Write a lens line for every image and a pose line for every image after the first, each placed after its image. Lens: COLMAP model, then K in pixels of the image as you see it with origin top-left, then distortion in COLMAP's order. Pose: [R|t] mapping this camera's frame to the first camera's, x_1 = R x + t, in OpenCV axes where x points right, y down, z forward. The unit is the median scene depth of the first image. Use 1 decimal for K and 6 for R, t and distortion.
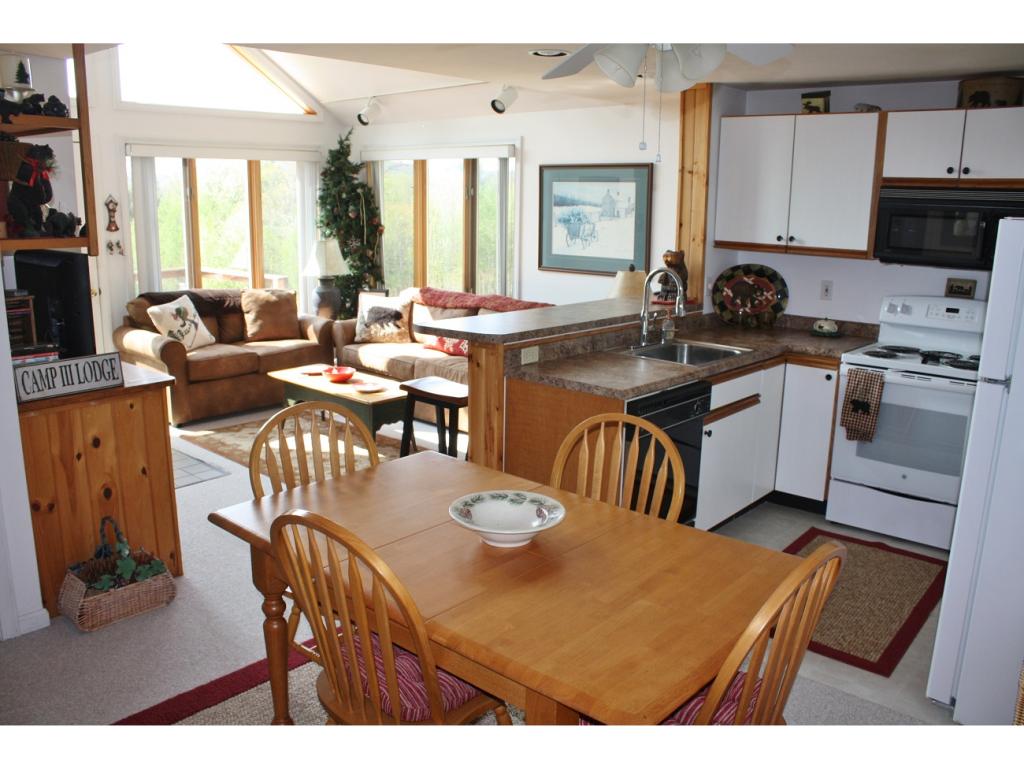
lens RADIAL K [[902.2, 0, 514.2], [0, 902.2, 343.6], [0, 0, 1]] dist [-0.079314, 0.005620]
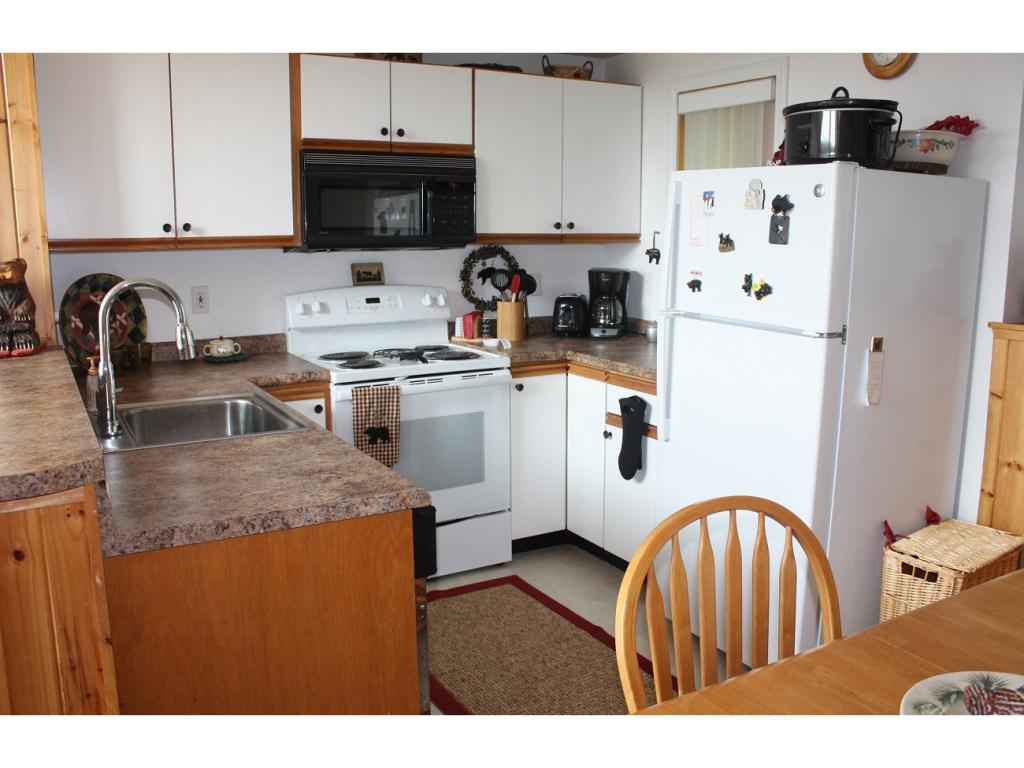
lens RADIAL K [[902.2, 0, 514.2], [0, 902.2, 343.6], [0, 0, 1]] dist [-0.079314, 0.005620]
pose [[0.326342, -0.149931, 0.933286, -0.267907], [0.170018, 0.980549, 0.098073, -0.058420], [-0.929836, 0.126670, 0.345485, 0.581735]]
